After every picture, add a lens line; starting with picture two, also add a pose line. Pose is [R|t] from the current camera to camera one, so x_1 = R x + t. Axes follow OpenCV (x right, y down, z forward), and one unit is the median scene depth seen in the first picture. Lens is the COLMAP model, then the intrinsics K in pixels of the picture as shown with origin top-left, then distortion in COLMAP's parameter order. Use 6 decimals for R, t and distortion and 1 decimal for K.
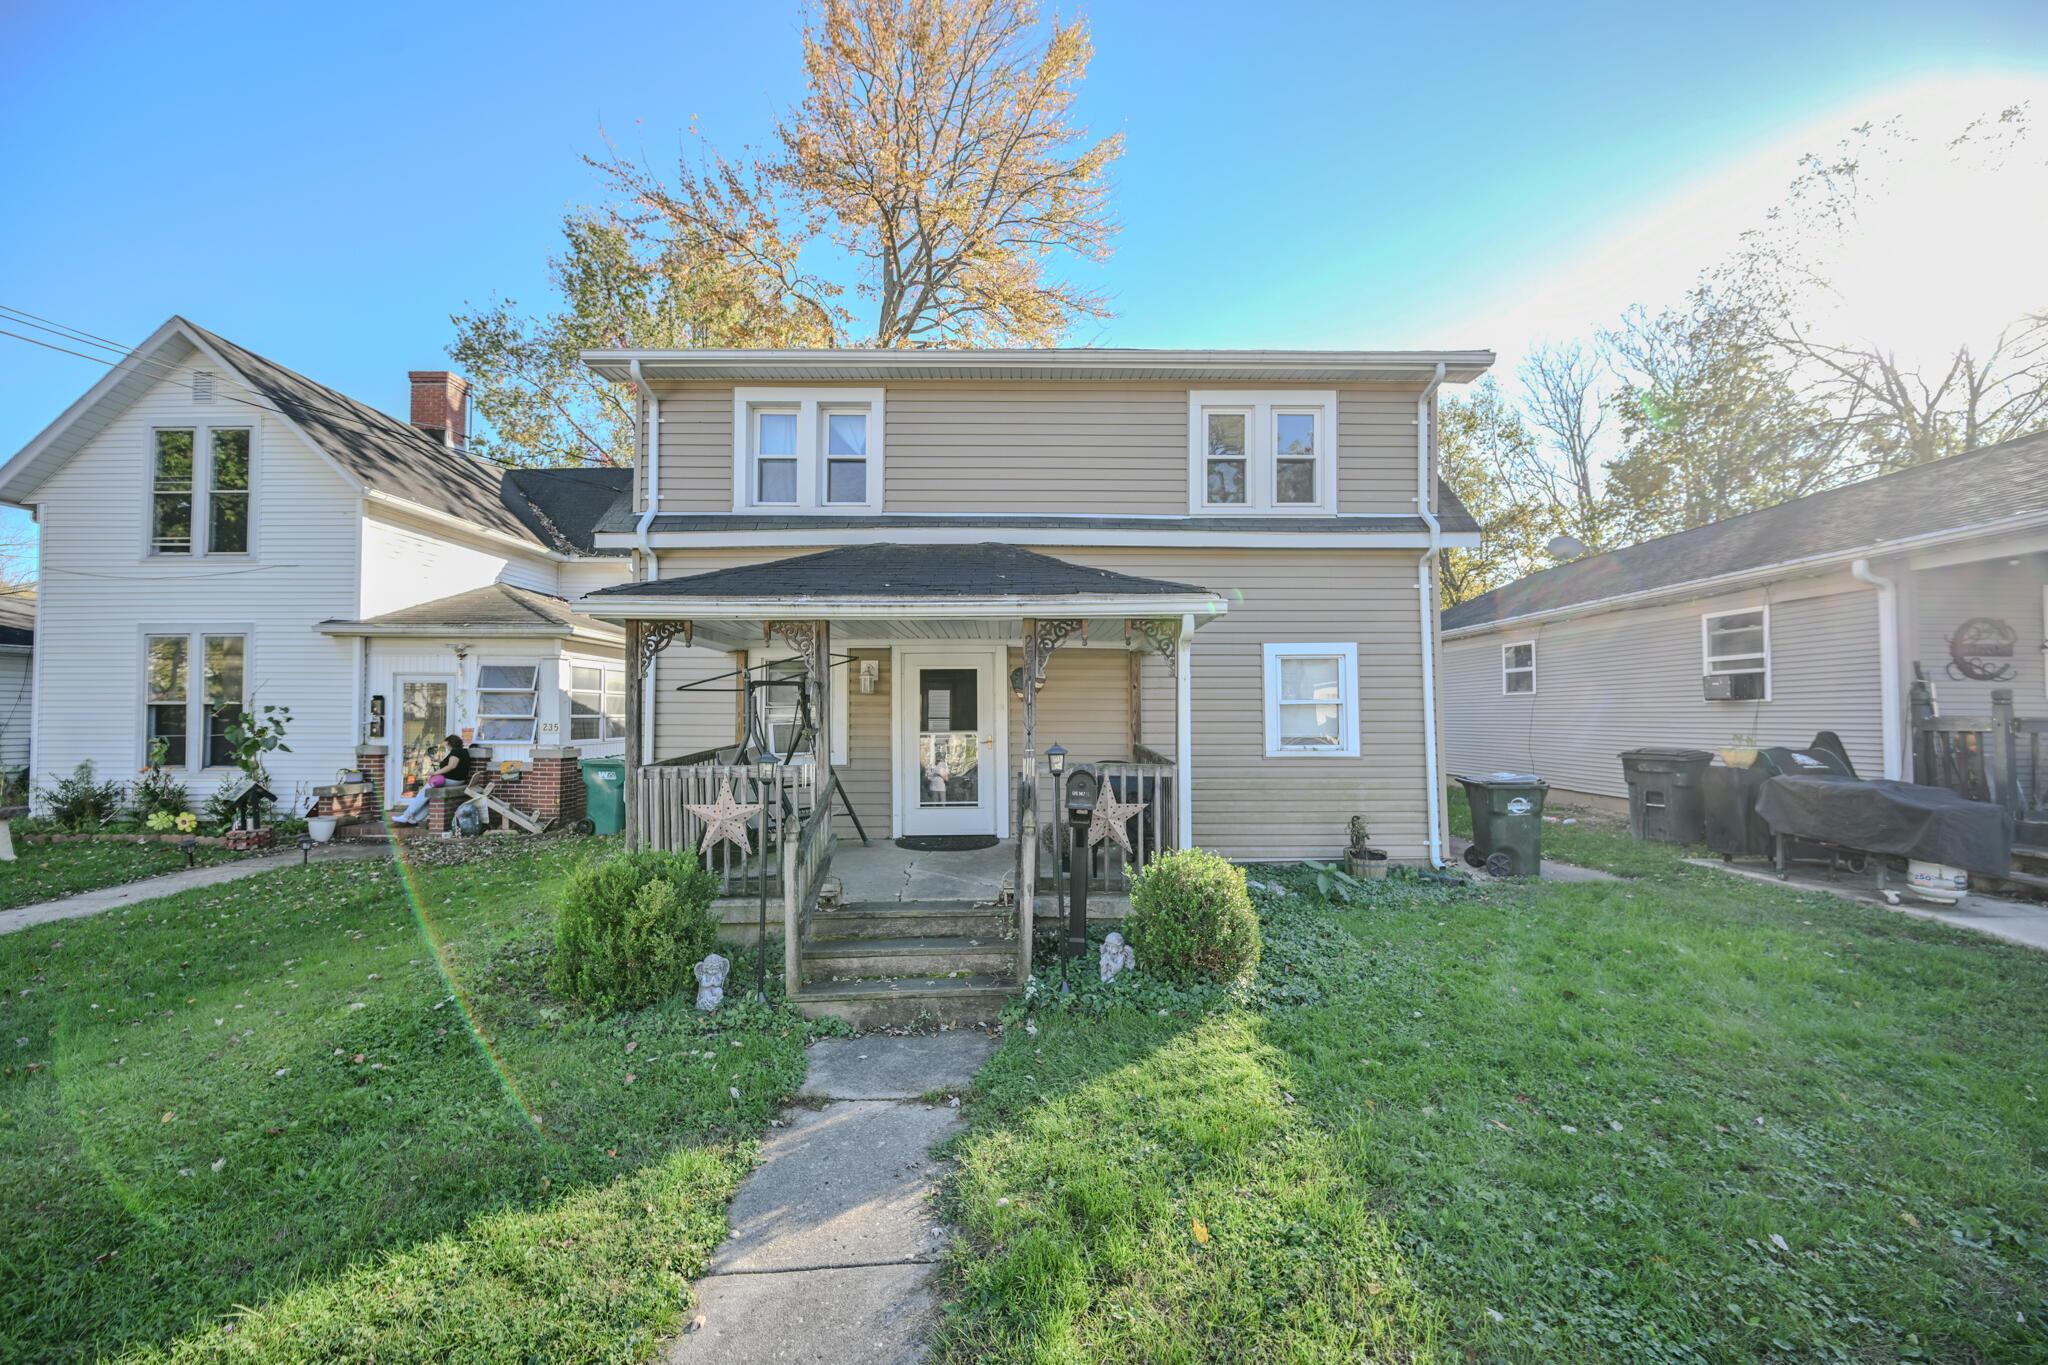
lens RADIAL K [[808.4, 0, 1055.3], [0, 808.4, 676.6], [0, 0, 1]] dist [-0.001261, 0.000173]
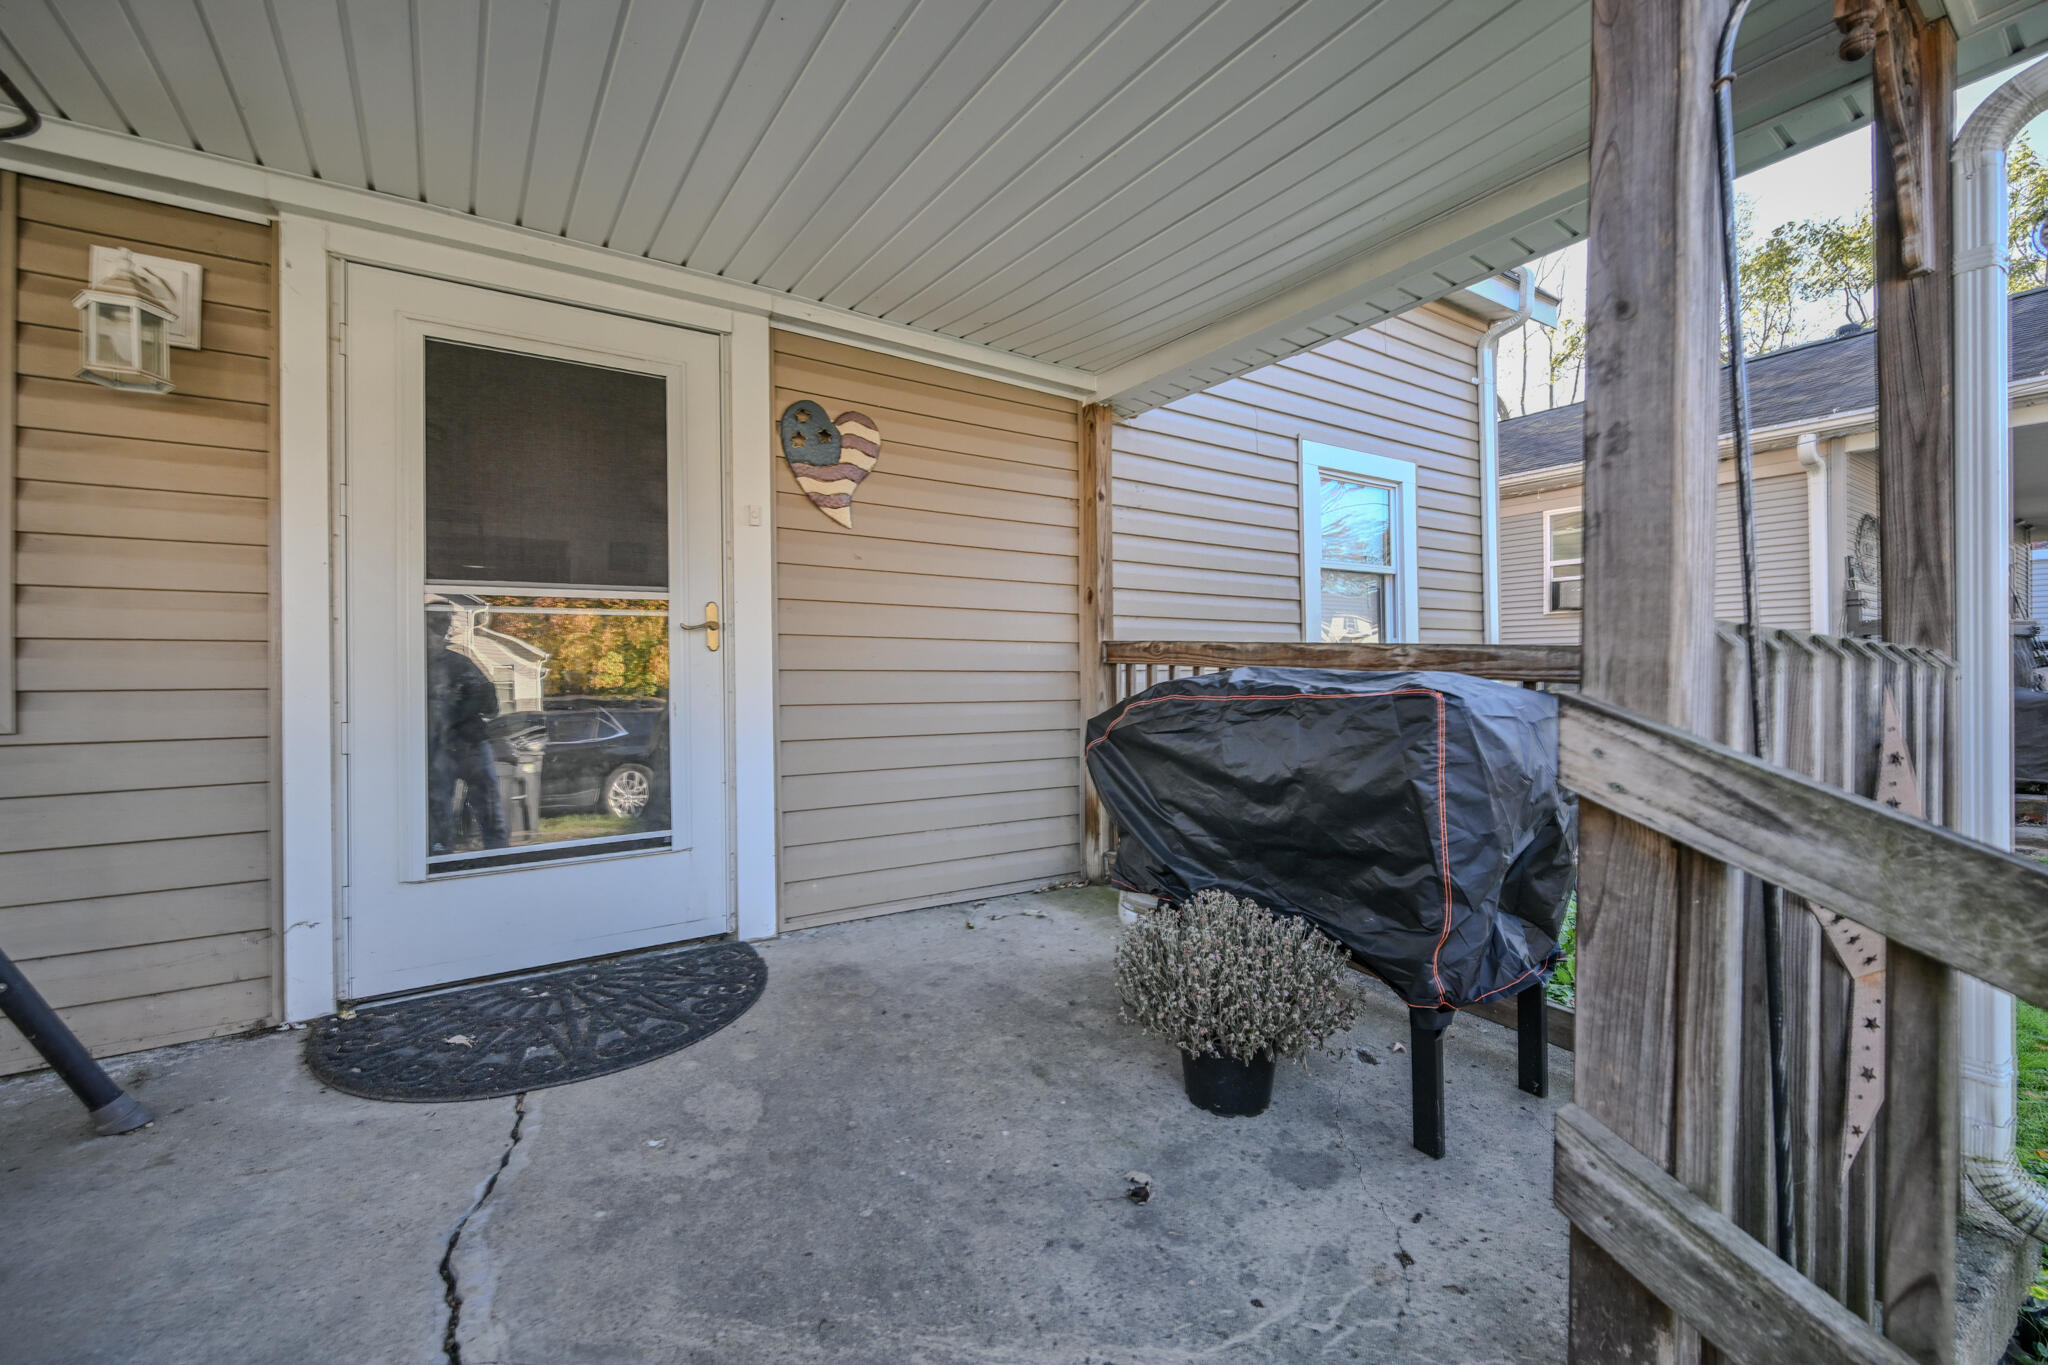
lens RADIAL K [[859.7, 0, 1067.4], [0, 859.7, 653.9], [0, 0, 1]] dist [-0.002169, -0.000225]
pose [[0.835929, 0.004786, 0.548816, -0.145222], [-0.023260, 0.999372, 0.026714, 0.078538], [-0.548344, -0.035096, 0.835516, 0.653400]]
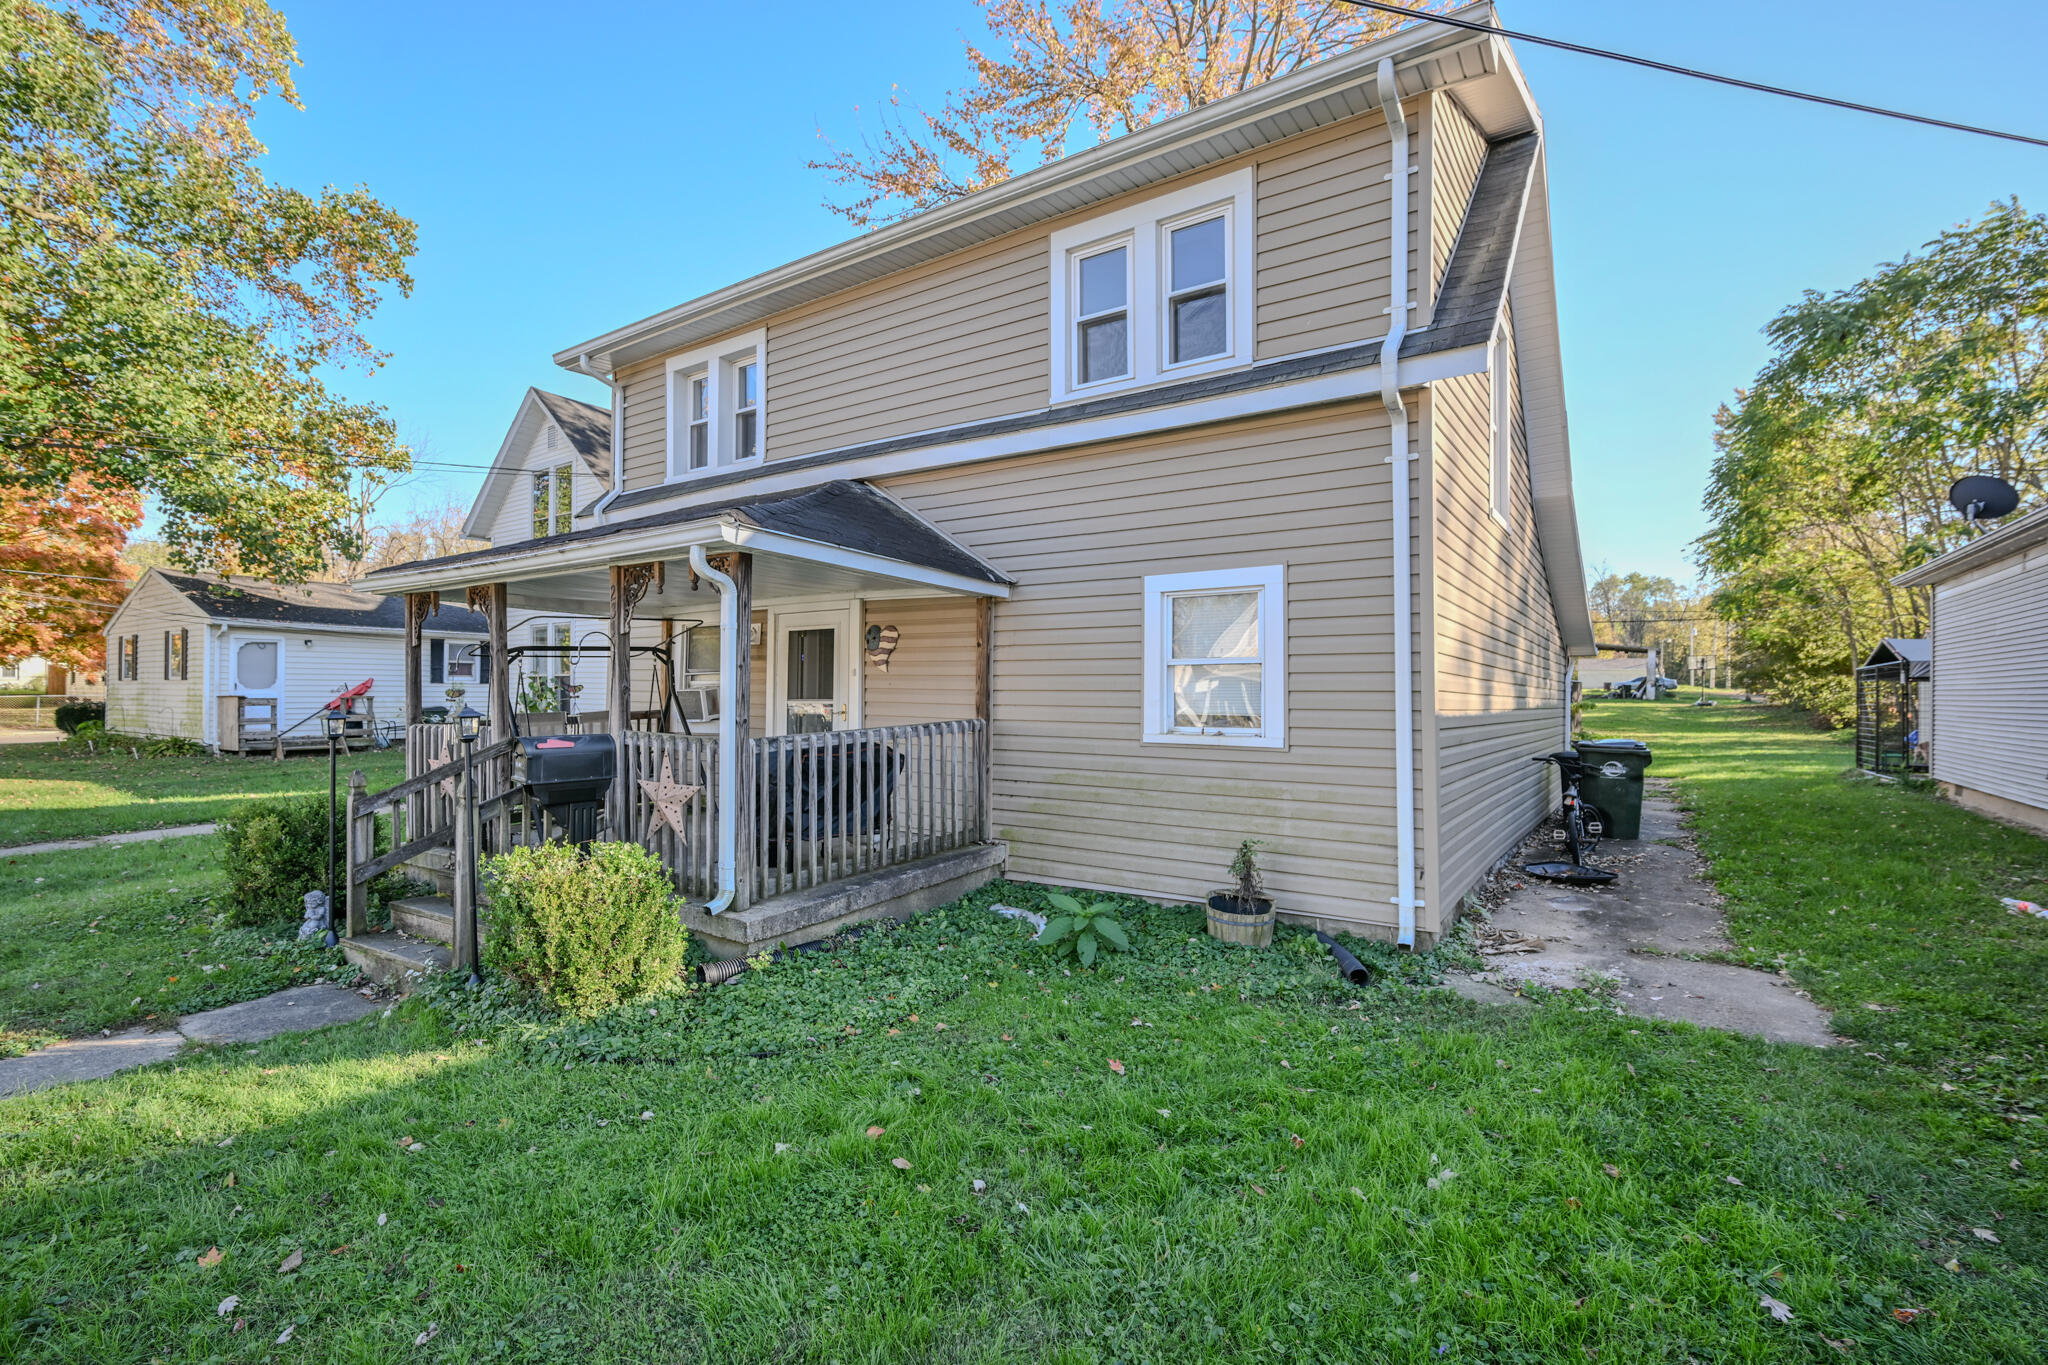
lens RADIAL K [[899.9, 0, 1024.0], [0, 899.9, 682.5], [0, 0, 1]] dist [0.002937, 0.000664]
pose [[0.820048, 0.001056, -0.572294, 0.619612], [0.015333, 0.999599, 0.023815, 0.029128], [0.572090, -0.028305, 0.819702, 0.320545]]
